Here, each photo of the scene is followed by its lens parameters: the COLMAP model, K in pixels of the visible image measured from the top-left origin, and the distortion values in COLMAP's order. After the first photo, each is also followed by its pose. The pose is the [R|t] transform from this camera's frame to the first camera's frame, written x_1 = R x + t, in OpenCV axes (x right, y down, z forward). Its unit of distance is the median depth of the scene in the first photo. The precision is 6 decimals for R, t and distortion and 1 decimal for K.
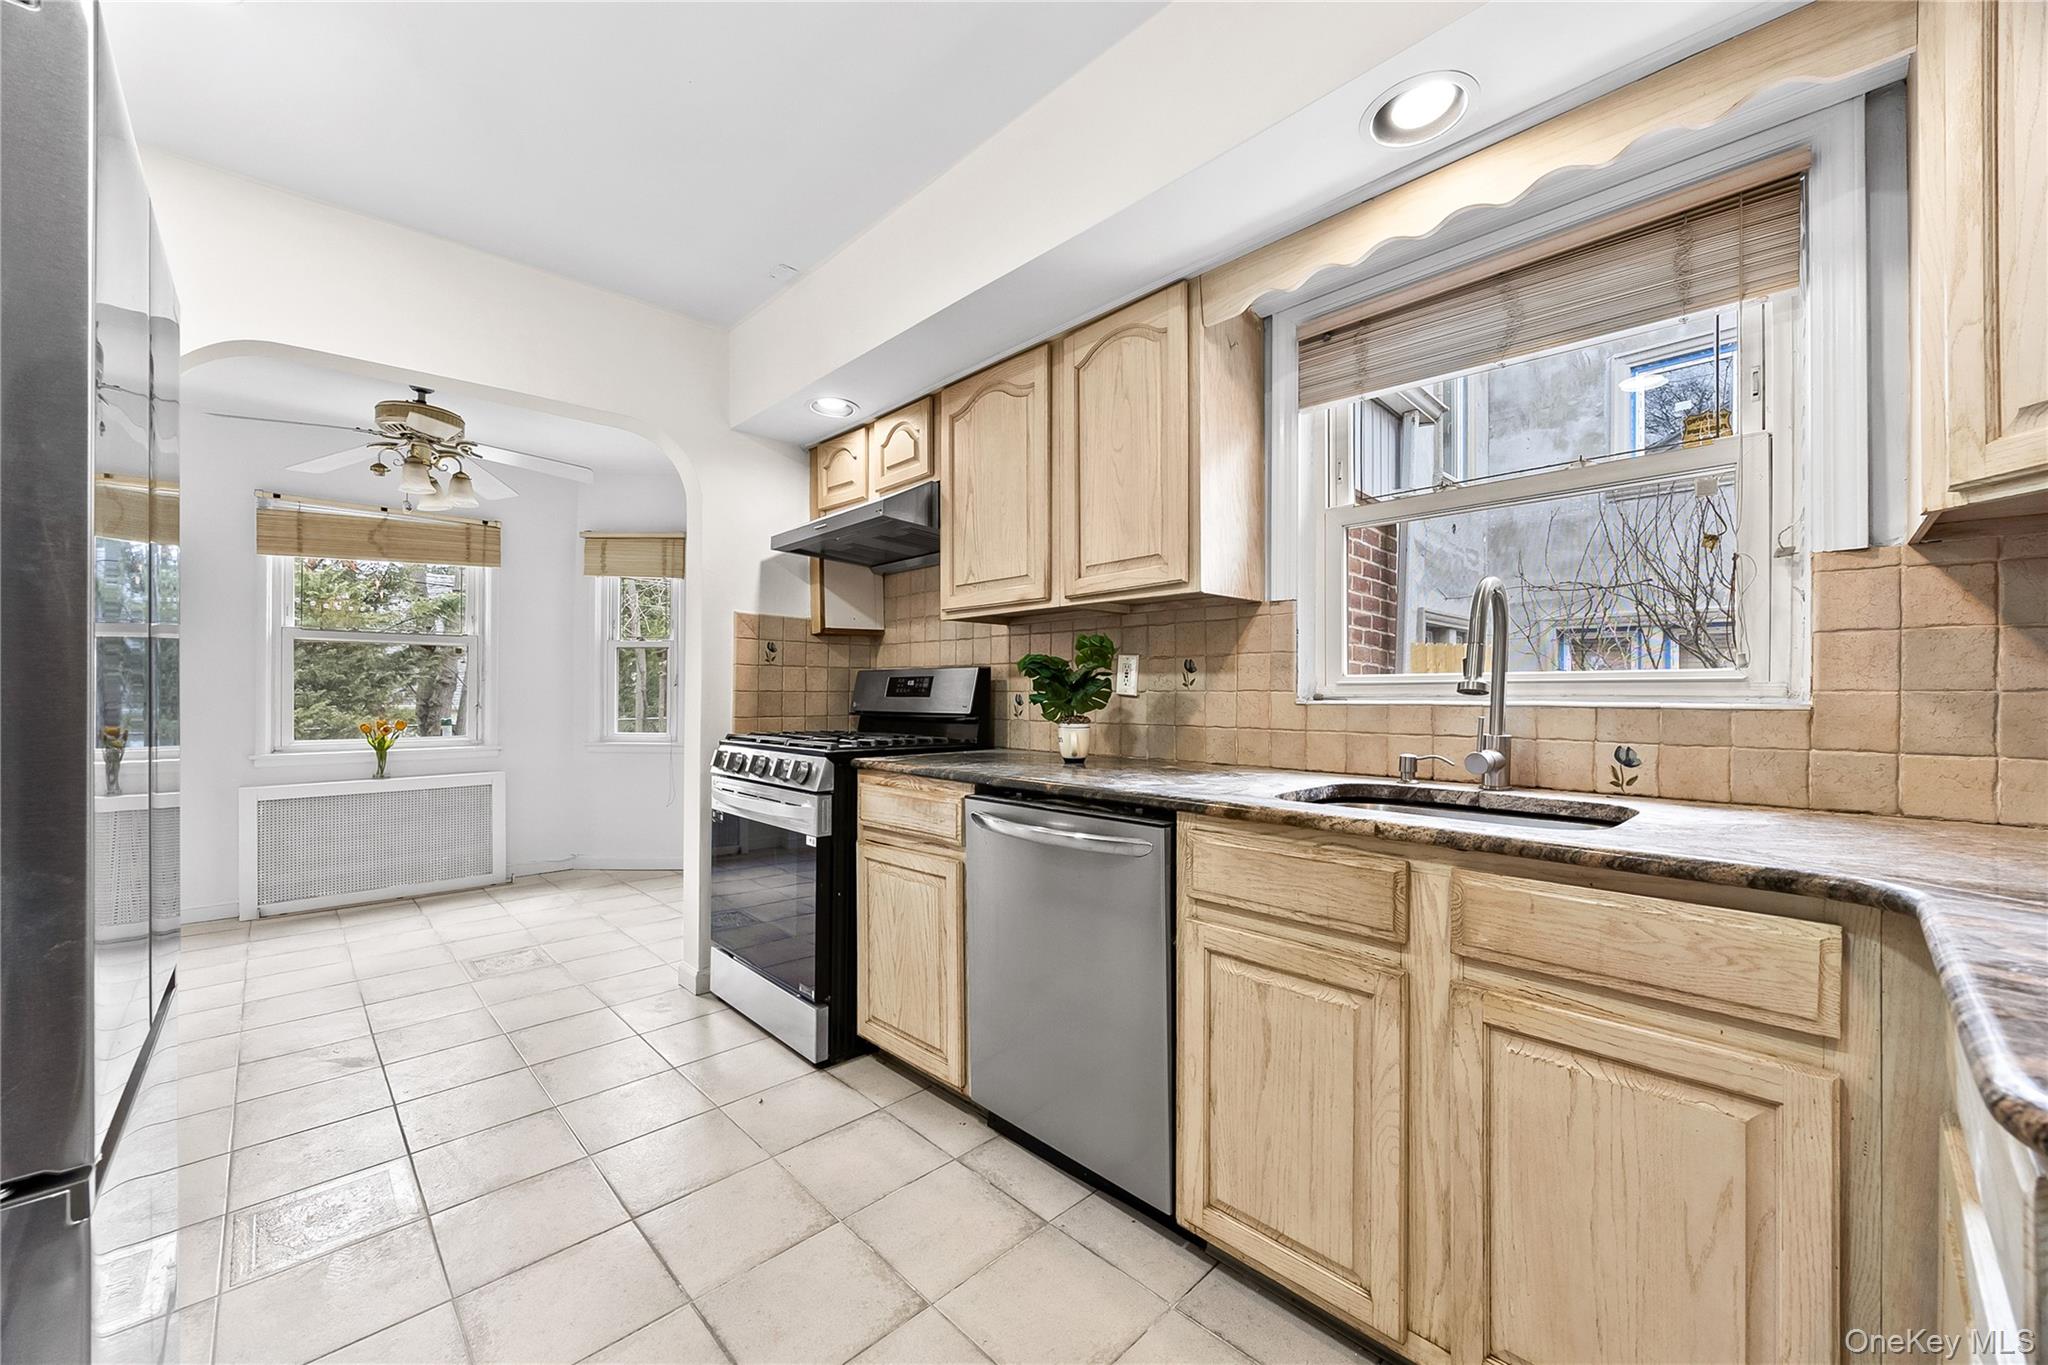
lens RADIAL K [[784.9, 0, 1022.9], [0, 784.9, 688.6], [0, 0, 1]] dist [-0.005688, 0.000840]
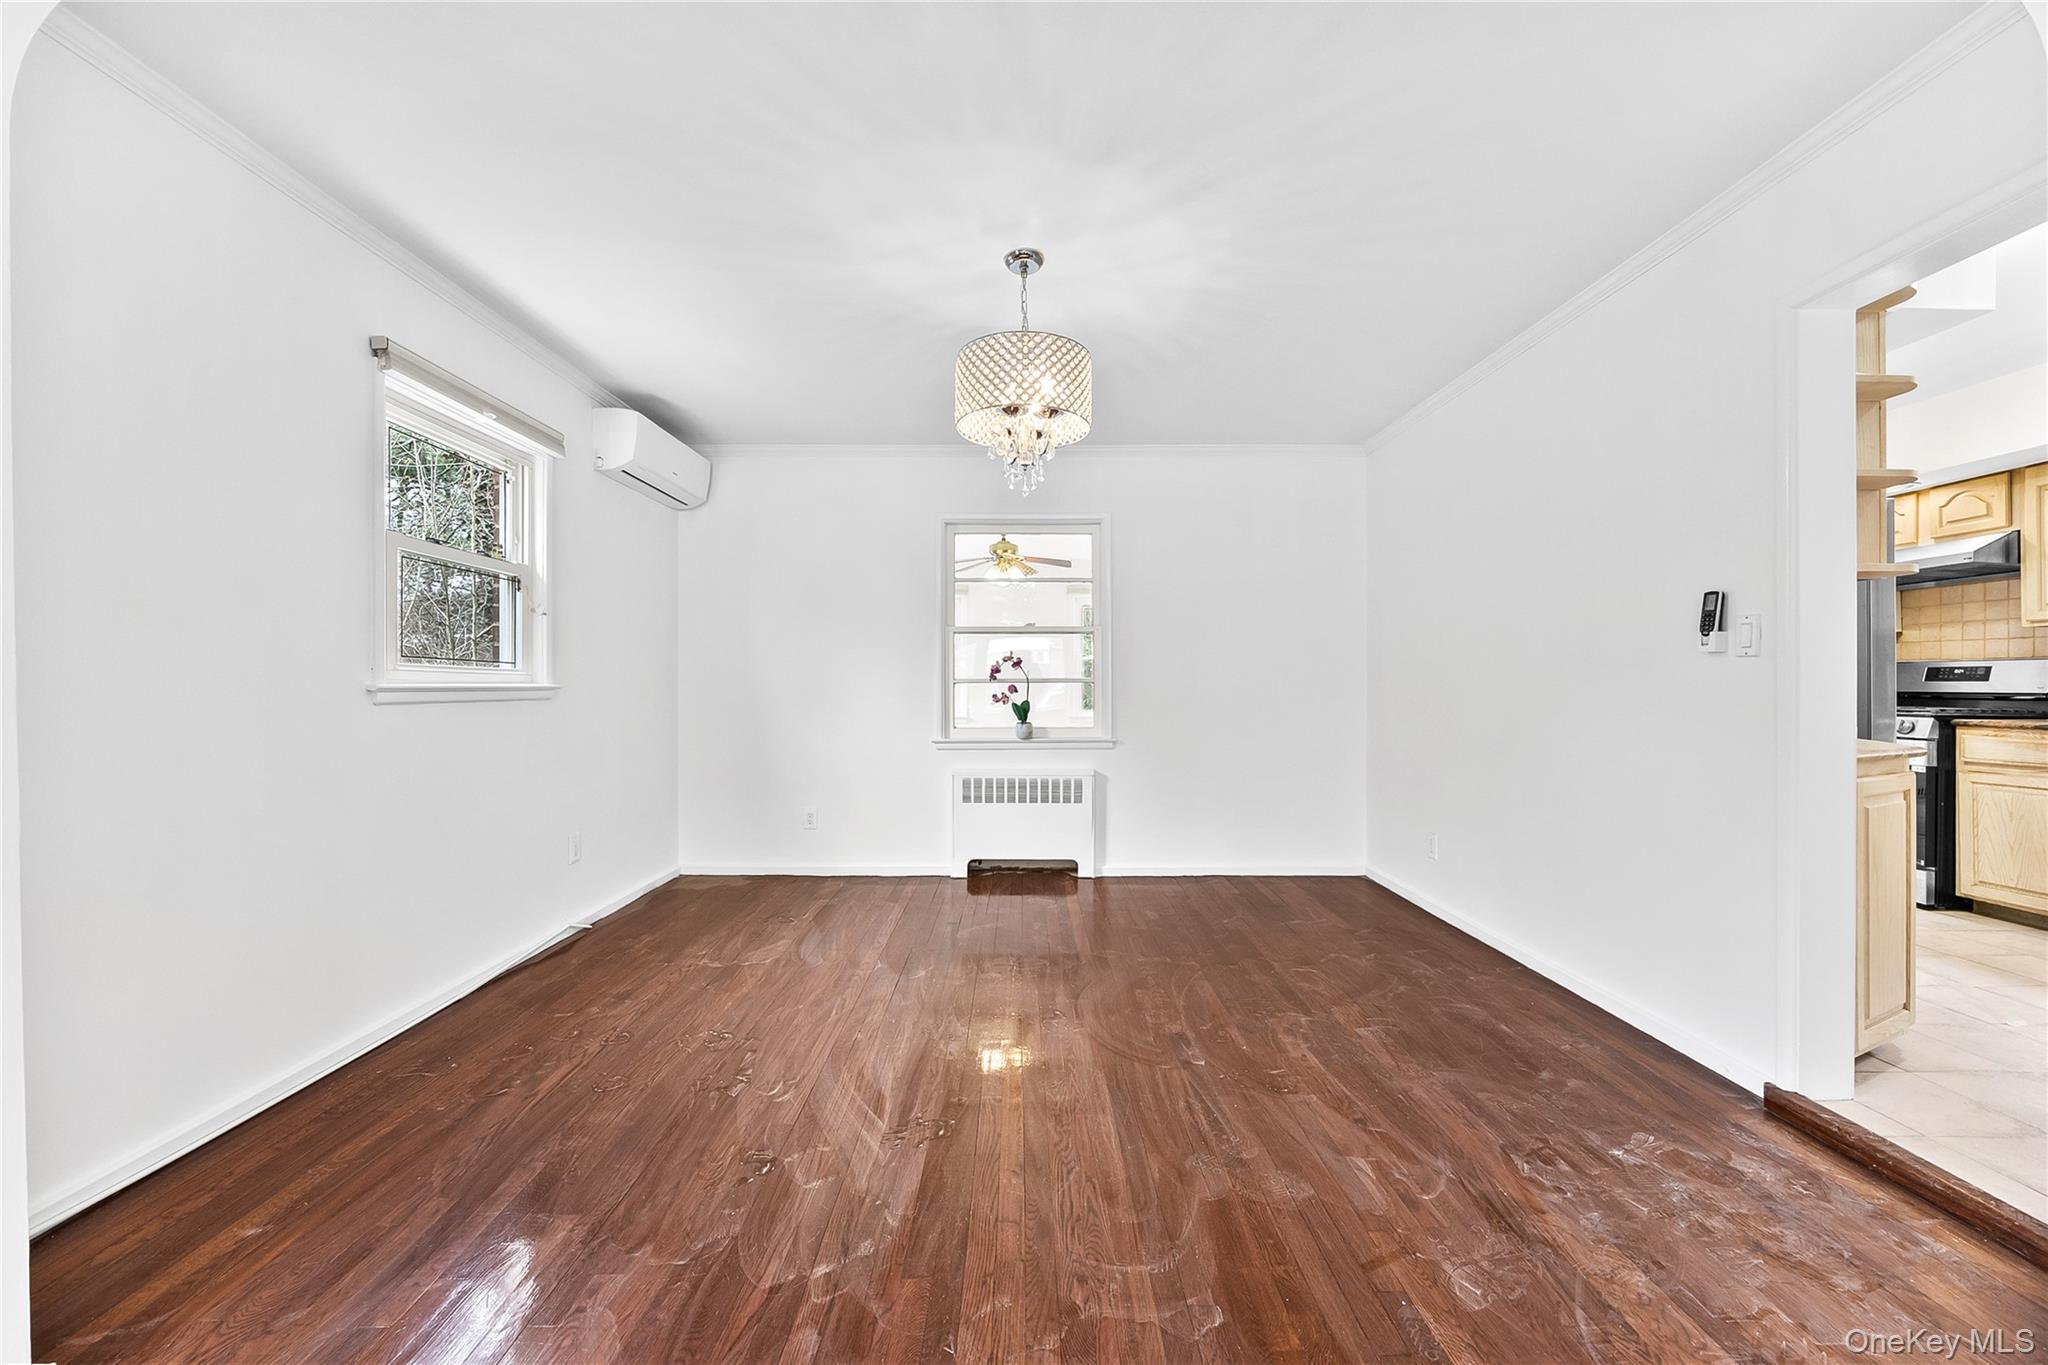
lens RADIAL K [[784.9, 0, 1014.5], [0, 784.9, 691.0], [0, 0, 1]] dist [-0.005688, 0.000840]
pose [[0.716388, 0.003818, -0.697691, -0.493074], [0.006465, 0.999906, 0.012110, -0.000102], [0.697672, -0.013186, 0.716296, -1.505659]]
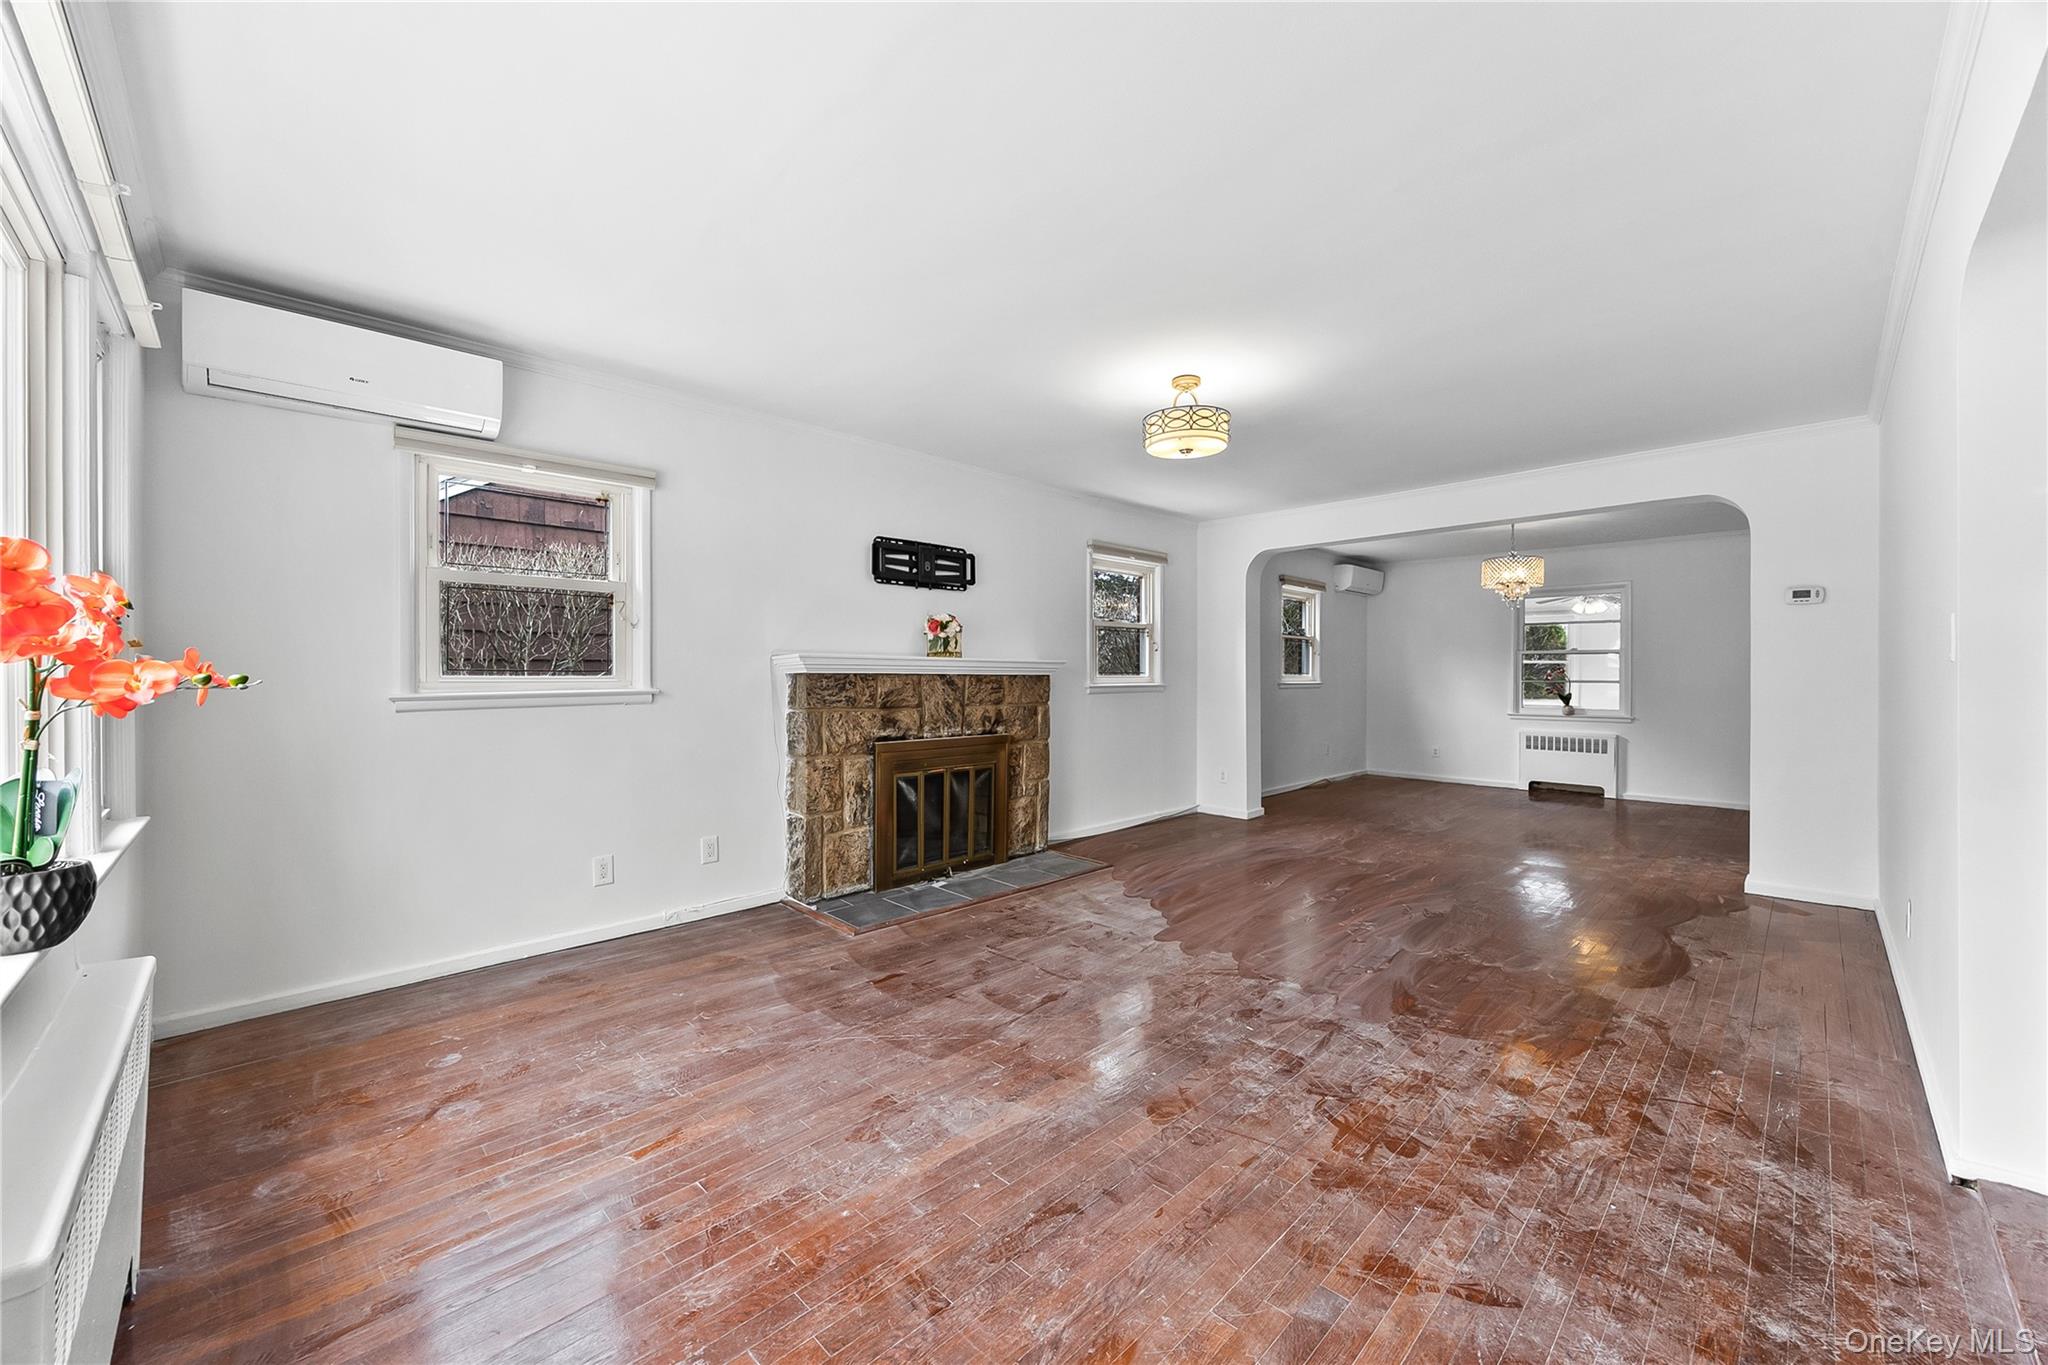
lens RADIAL K [[784.9, 0, 1031.8], [0, 784.9, 673.0], [0, 0, 1]] dist [-0.005688, 0.000840]
pose [[0.008534, -0.003709, -0.999957, 1.591824], [0.002059, 0.999991, -0.003691, -0.030297], [0.999961, -0.002027, 0.008541, -2.464419]]
